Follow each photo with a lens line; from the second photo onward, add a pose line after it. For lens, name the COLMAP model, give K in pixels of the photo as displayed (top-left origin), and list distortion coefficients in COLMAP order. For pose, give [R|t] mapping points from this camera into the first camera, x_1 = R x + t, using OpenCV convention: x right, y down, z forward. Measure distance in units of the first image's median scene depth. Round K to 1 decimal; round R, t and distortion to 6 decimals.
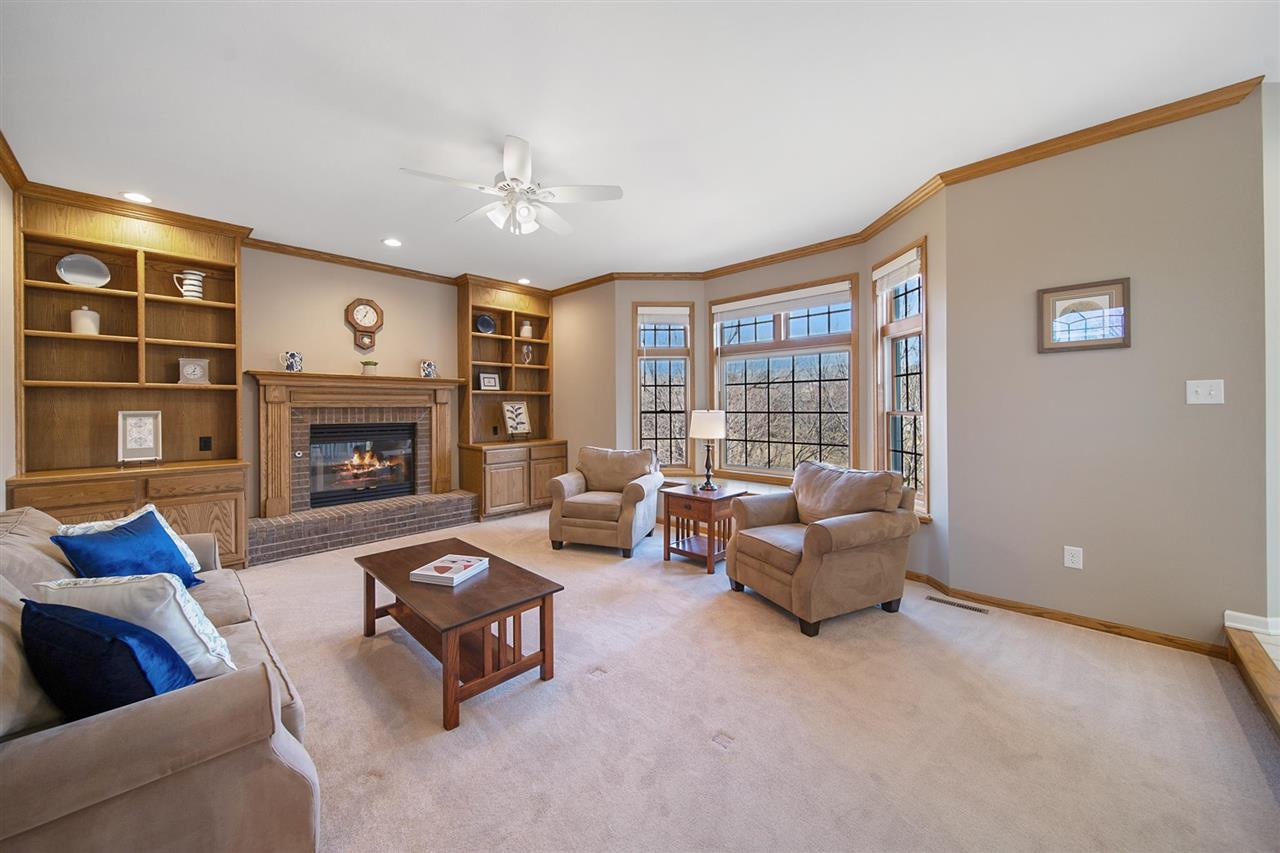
lens RADIAL K [[454.2, 0, 638.9], [0, 454.2, 409.6], [0, 0, 1]] dist [-0.000472, -0.000076]
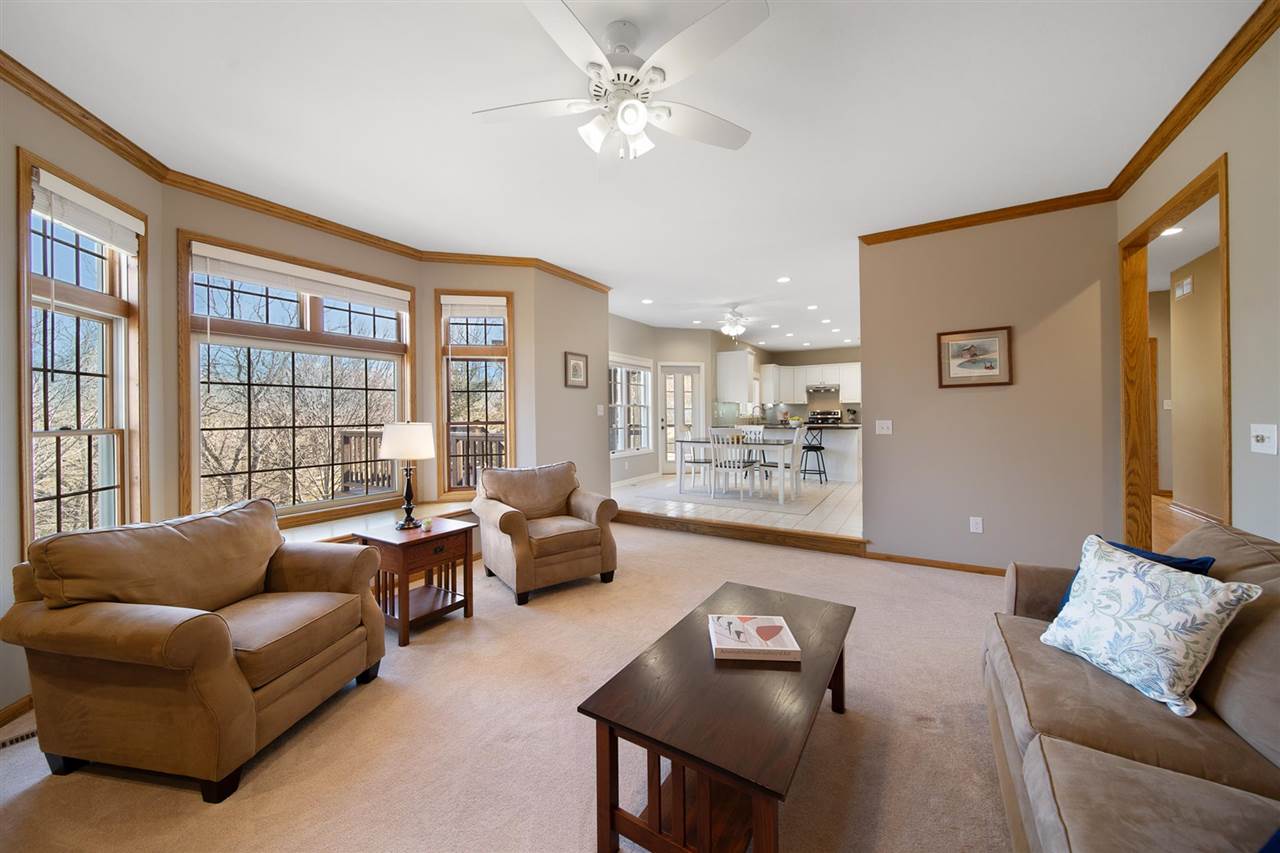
lens RADIAL K [[454.2, 0, 638.9], [0, 454.2, 409.6], [0, 0, 1]] dist [-0.000472, -0.000076]
pose [[-0.205377, 0.016124, 0.978550, -0.668135], [0.014865, 0.999800, -0.013354, -0.004911], [-0.978570, 0.011804, -0.205576, 0.782187]]
